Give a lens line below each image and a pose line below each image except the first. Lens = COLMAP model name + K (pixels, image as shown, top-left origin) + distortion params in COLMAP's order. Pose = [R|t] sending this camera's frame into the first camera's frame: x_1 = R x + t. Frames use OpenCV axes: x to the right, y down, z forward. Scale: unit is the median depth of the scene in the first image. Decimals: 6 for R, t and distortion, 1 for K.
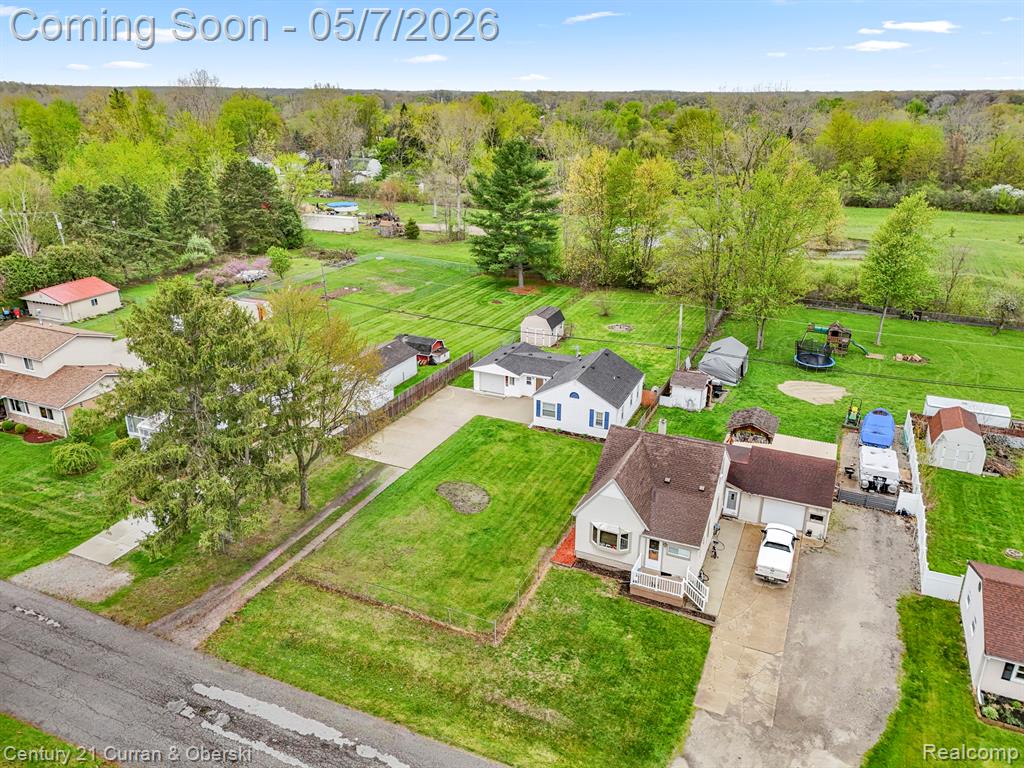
lens RADIAL K [[747.3, 0, 510.1], [0, 747.3, 381.3], [0, 0, 1]] dist [0.077367, -0.067002]
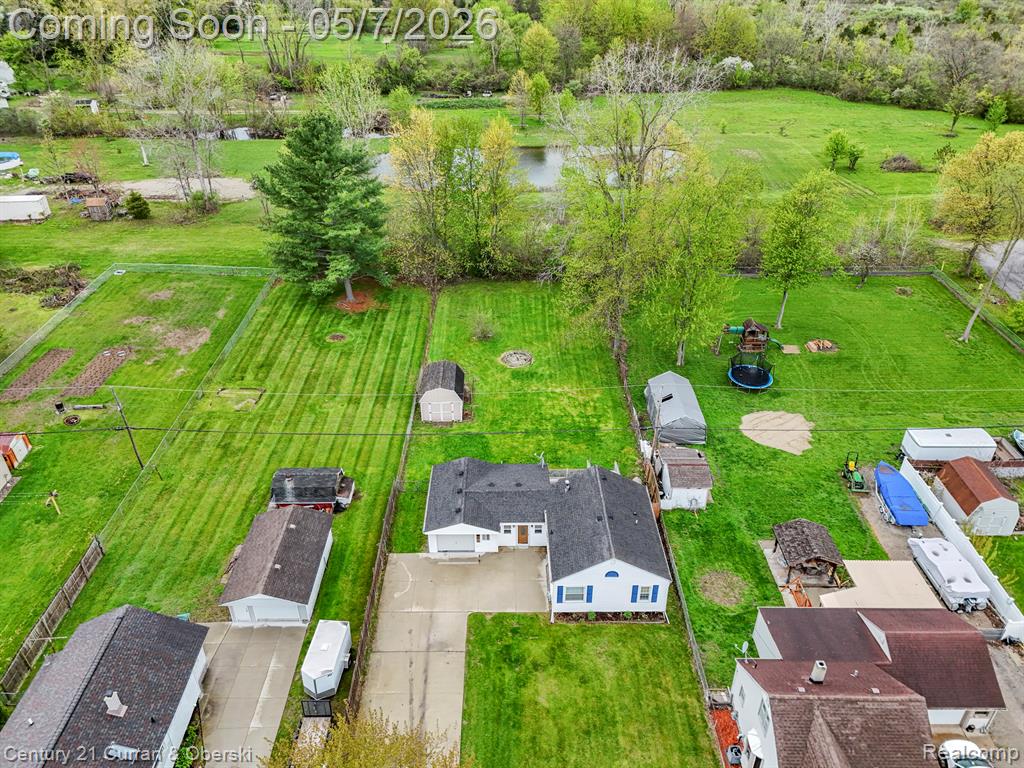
lens RADIAL K [[747.3, 0, 510.1], [0, 747.3, 381.3], [0, 0, 1]] dist [0.077367, -0.067002]
pose [[0.911555, -0.227329, 0.342620, -0.250271], [0.155627, 0.962025, 0.224251, -0.398919], [-0.380588, -0.151096, 0.912317, 0.426426]]
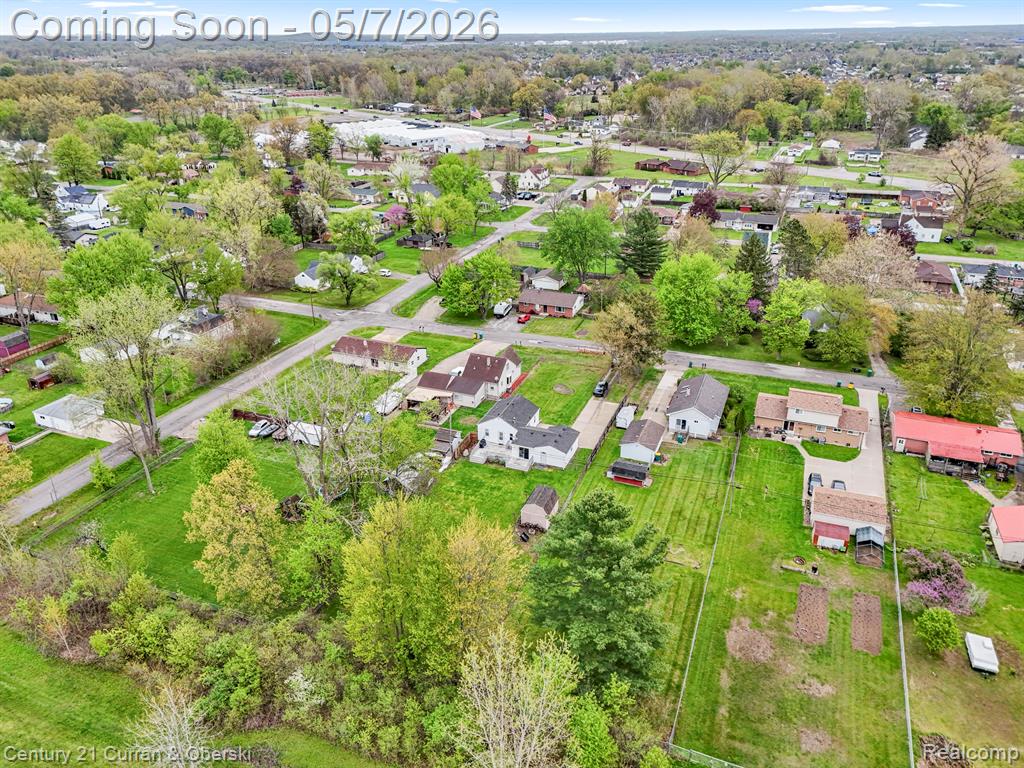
lens RADIAL K [[747.3, 0, 510.1], [0, 747.3, 381.3], [0, 0, 1]] dist [0.077367, -0.067002]
pose [[-0.999234, 0.020723, -0.033205, 0.195595], [-0.009129, 0.701561, 0.712551, -1.631131], [0.038062, 0.712308, -0.700834, 2.663944]]
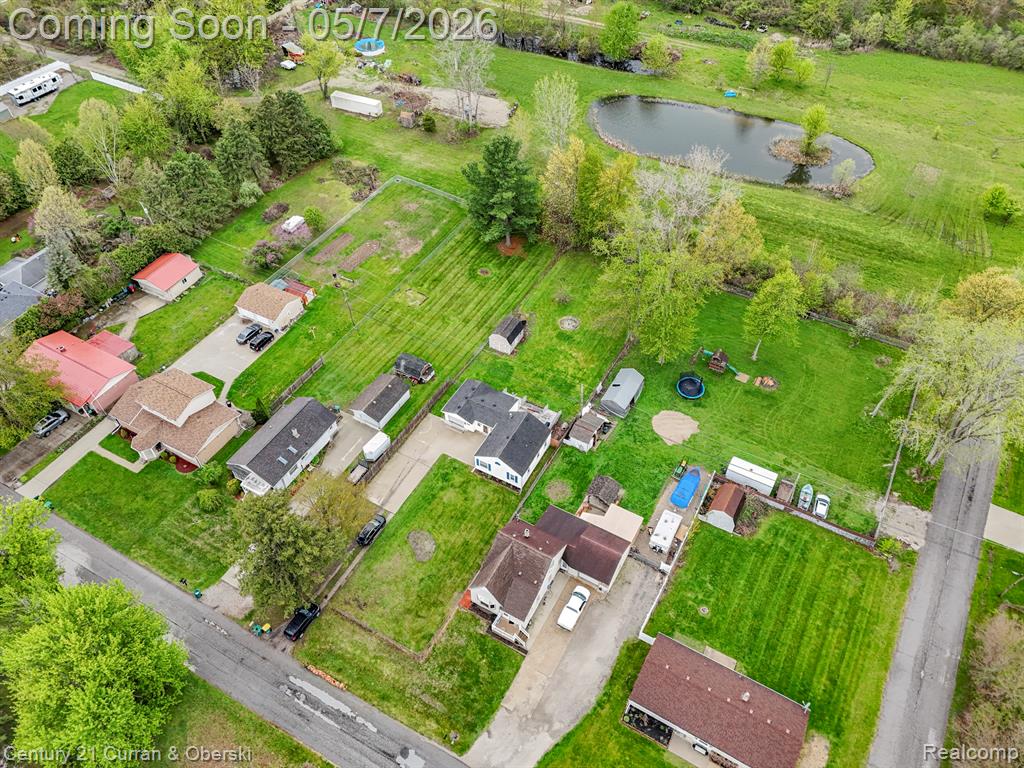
lens RADIAL K [[747.3, 0, 510.1], [0, 747.3, 381.3], [0, 0, 1]] dist [0.077367, -0.067002]
pose [[0.995654, 0.058456, -0.072497, 0.248531], [-0.020187, 0.895422, 0.444761, -0.970751], [0.090915, -0.441365, 0.892710, -0.408914]]
